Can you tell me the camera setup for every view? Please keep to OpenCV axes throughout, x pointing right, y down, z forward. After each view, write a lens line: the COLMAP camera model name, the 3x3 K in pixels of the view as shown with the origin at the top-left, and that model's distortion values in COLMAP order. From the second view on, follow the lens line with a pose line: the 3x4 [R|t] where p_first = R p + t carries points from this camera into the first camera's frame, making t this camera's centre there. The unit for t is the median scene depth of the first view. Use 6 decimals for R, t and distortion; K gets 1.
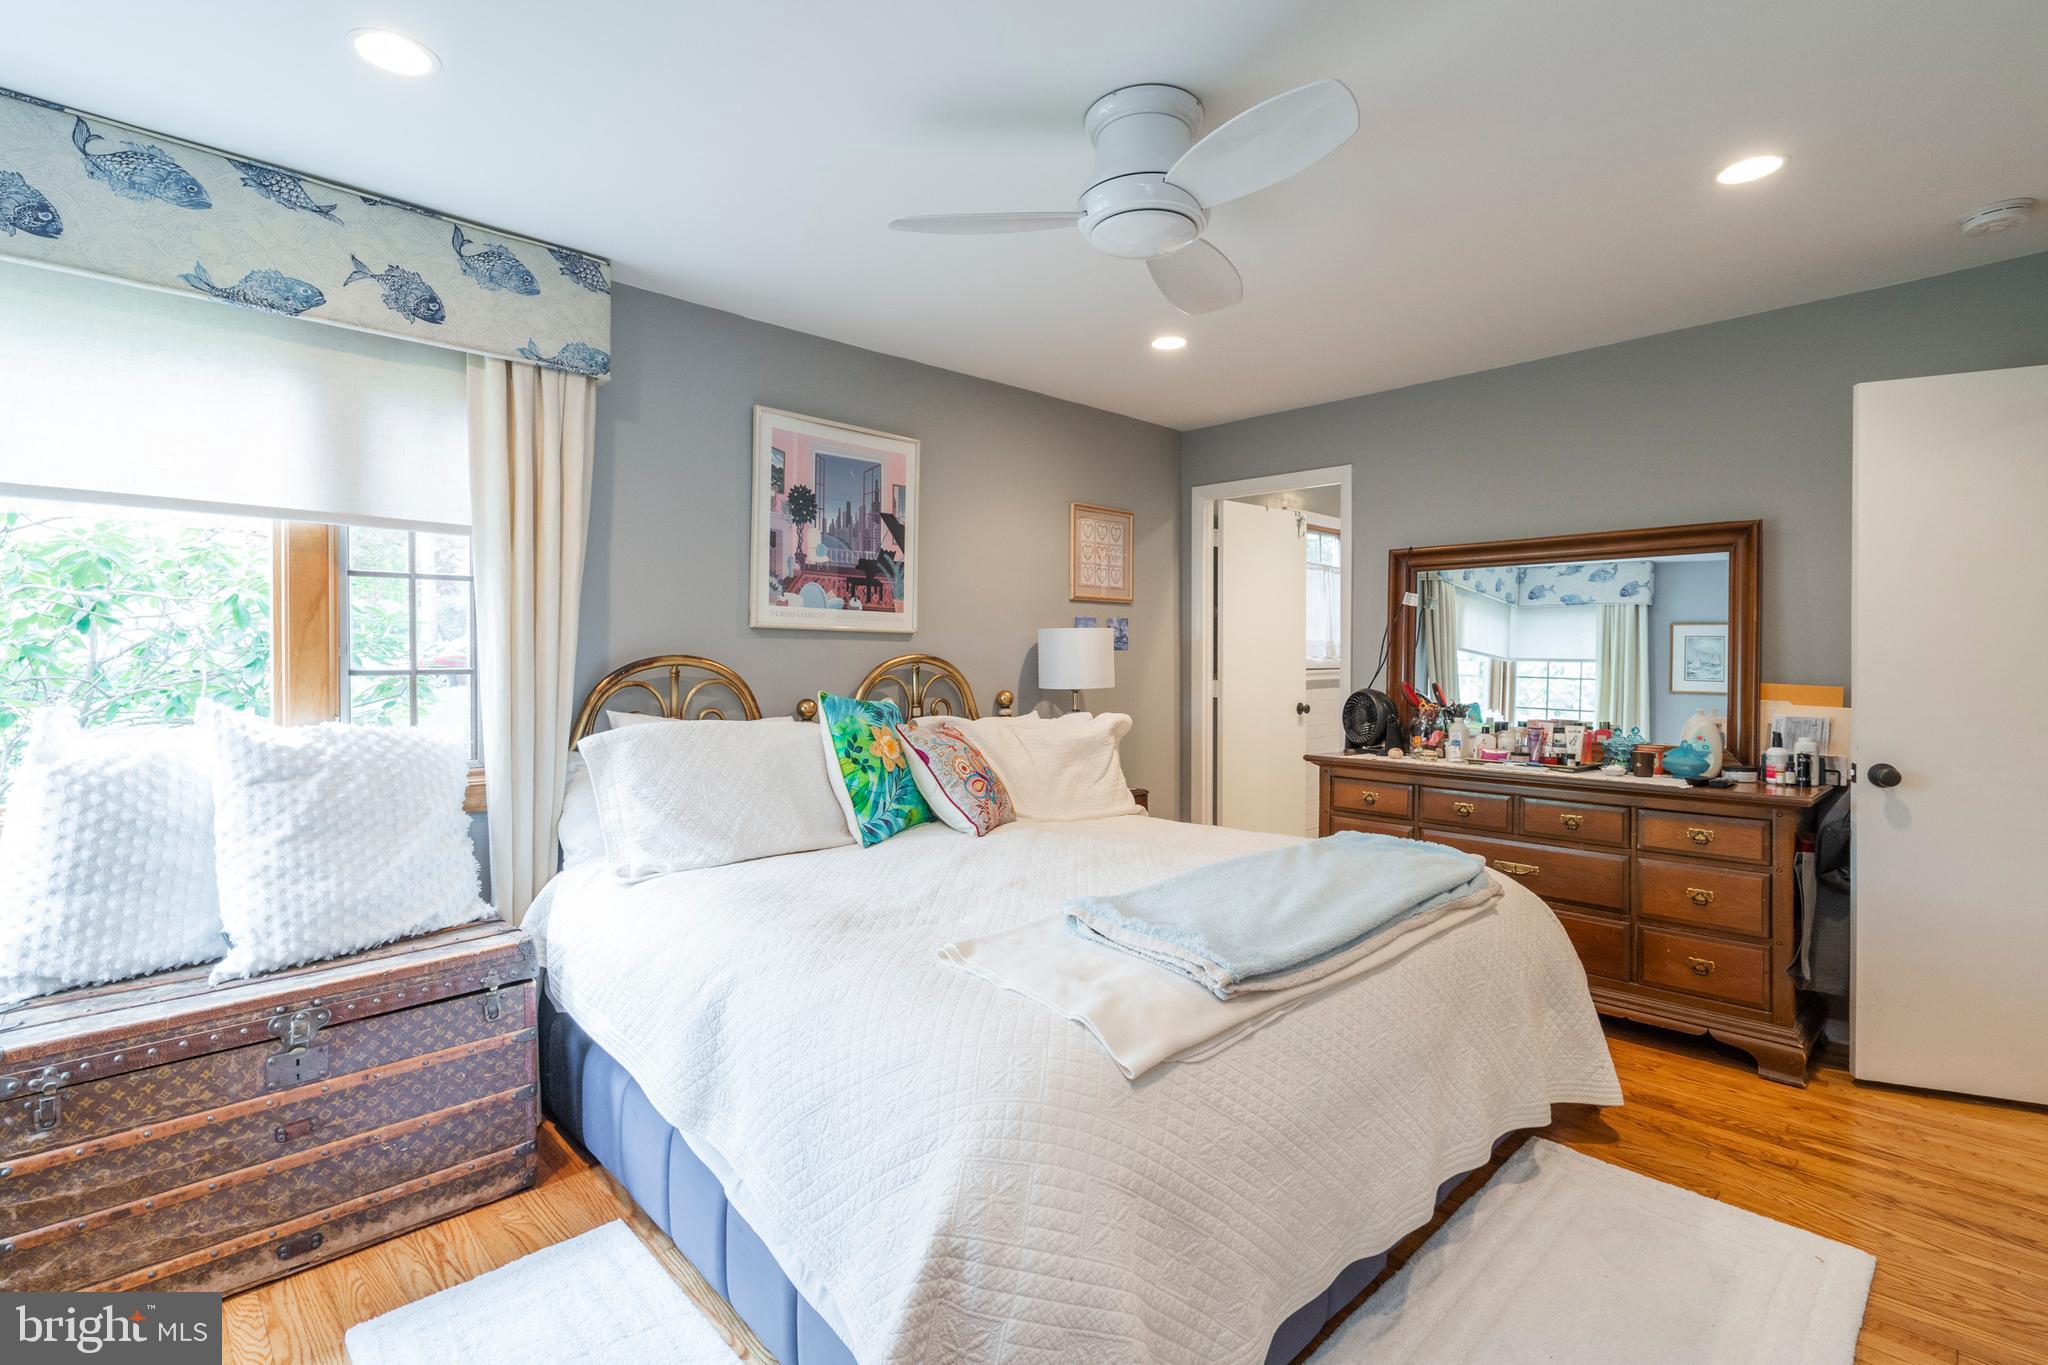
lens RADIAL K [[938.9, 0, 1021.0], [0, 938.9, 671.4], [0, 0, 1]] dist [-0.005946, 0.001213]
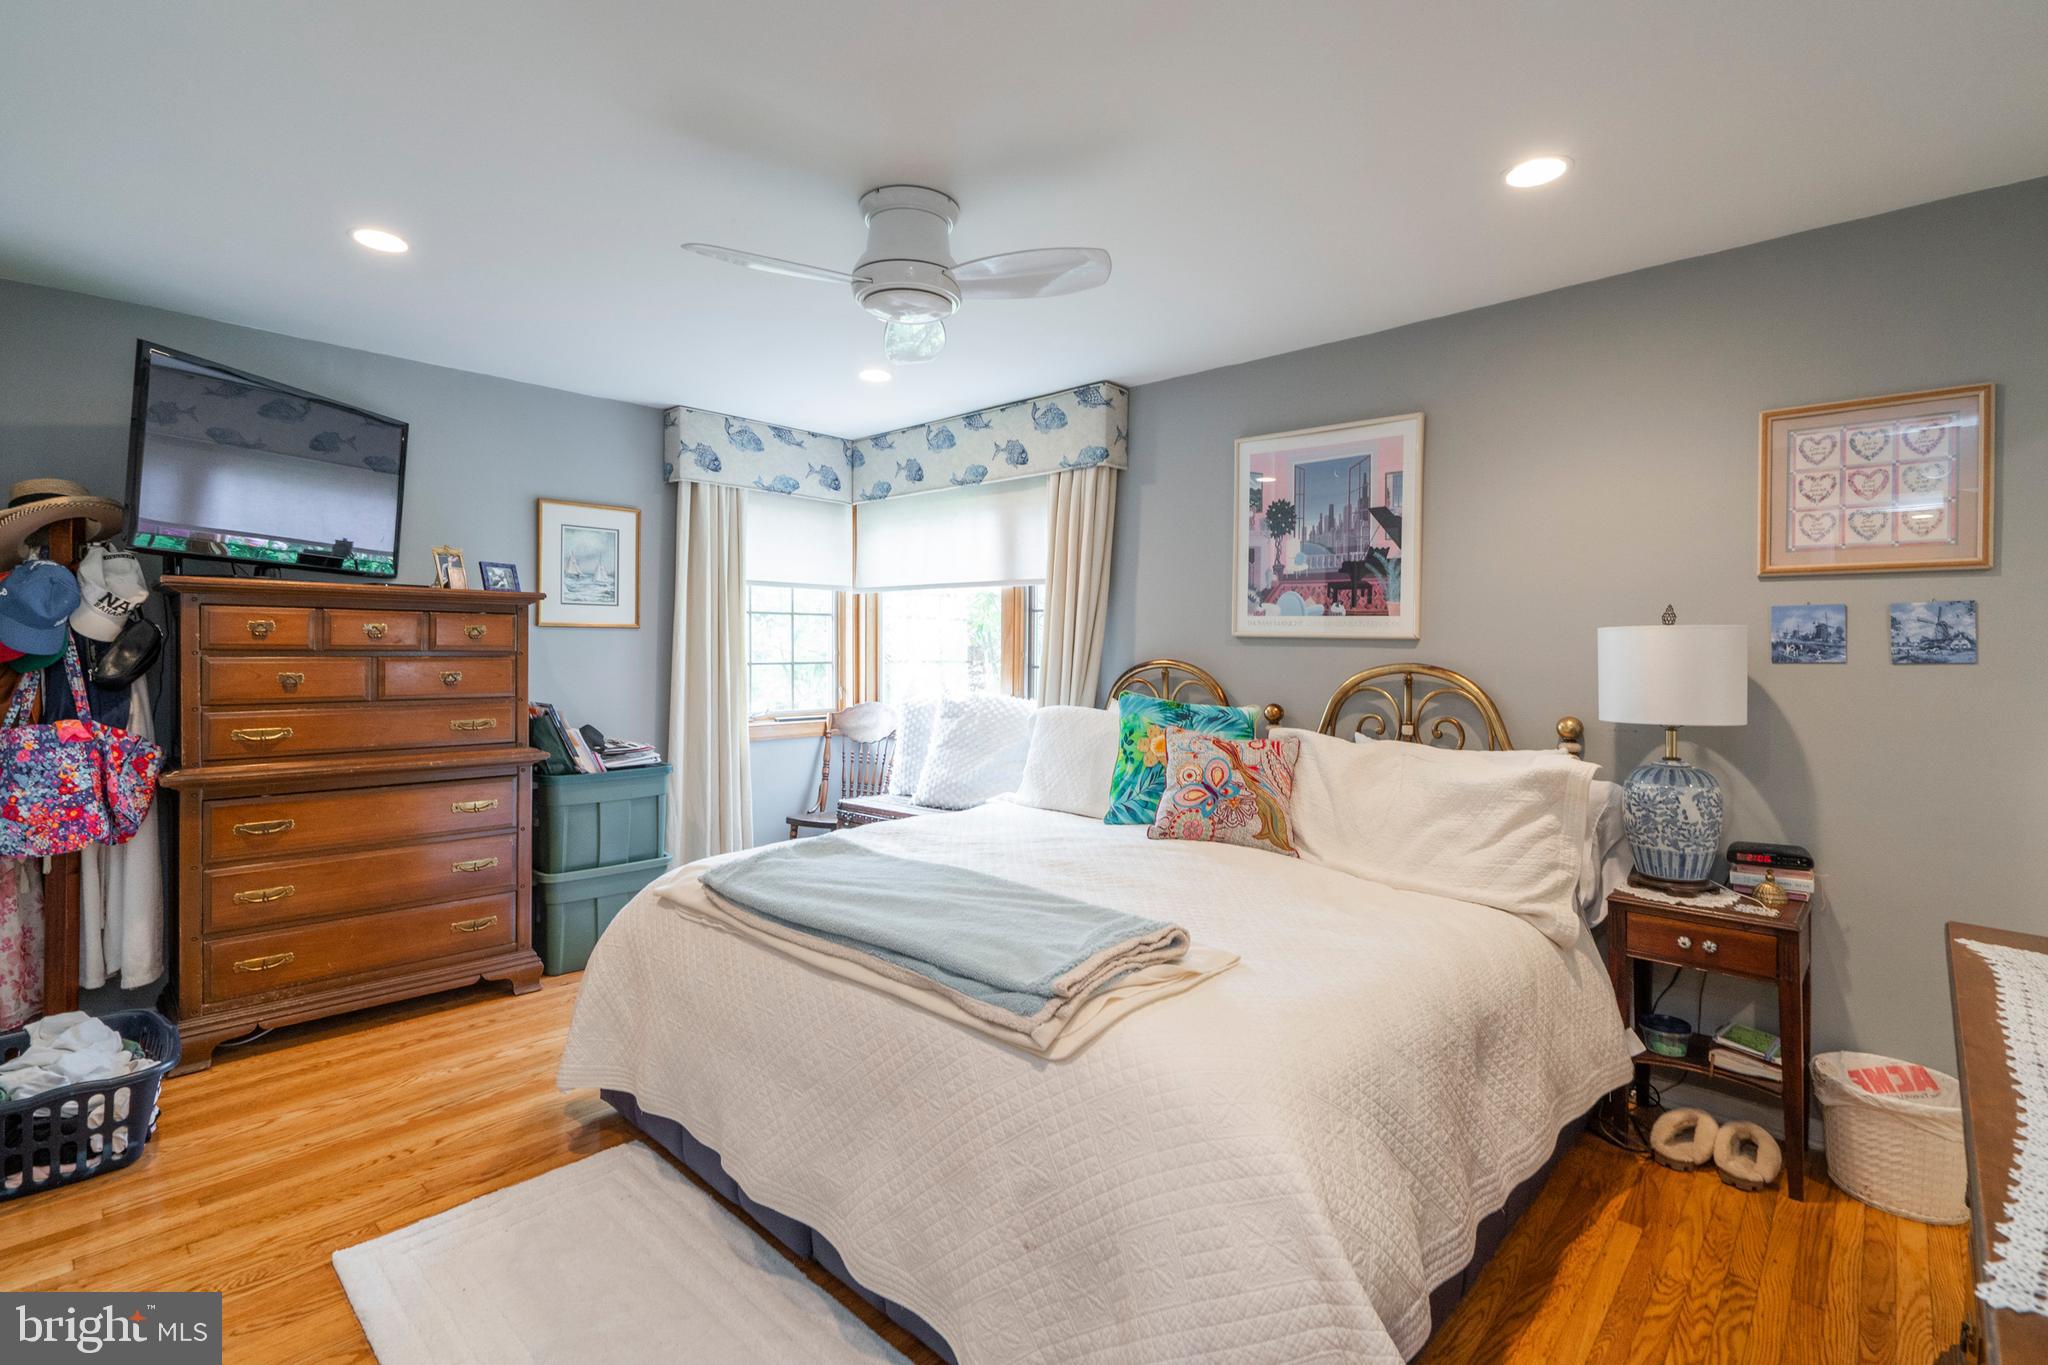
lens RADIAL K [[938.9, 0, 1020.1], [0, 938.9, 663.6], [0, 0, 1]] dist [-0.005946, 0.001213]
pose [[0.059289, 0.014736, -0.998132, 0.800438], [-0.028856, 0.999499, 0.013042, -0.020754], [0.997824, 0.028029, 0.059684, 0.653339]]
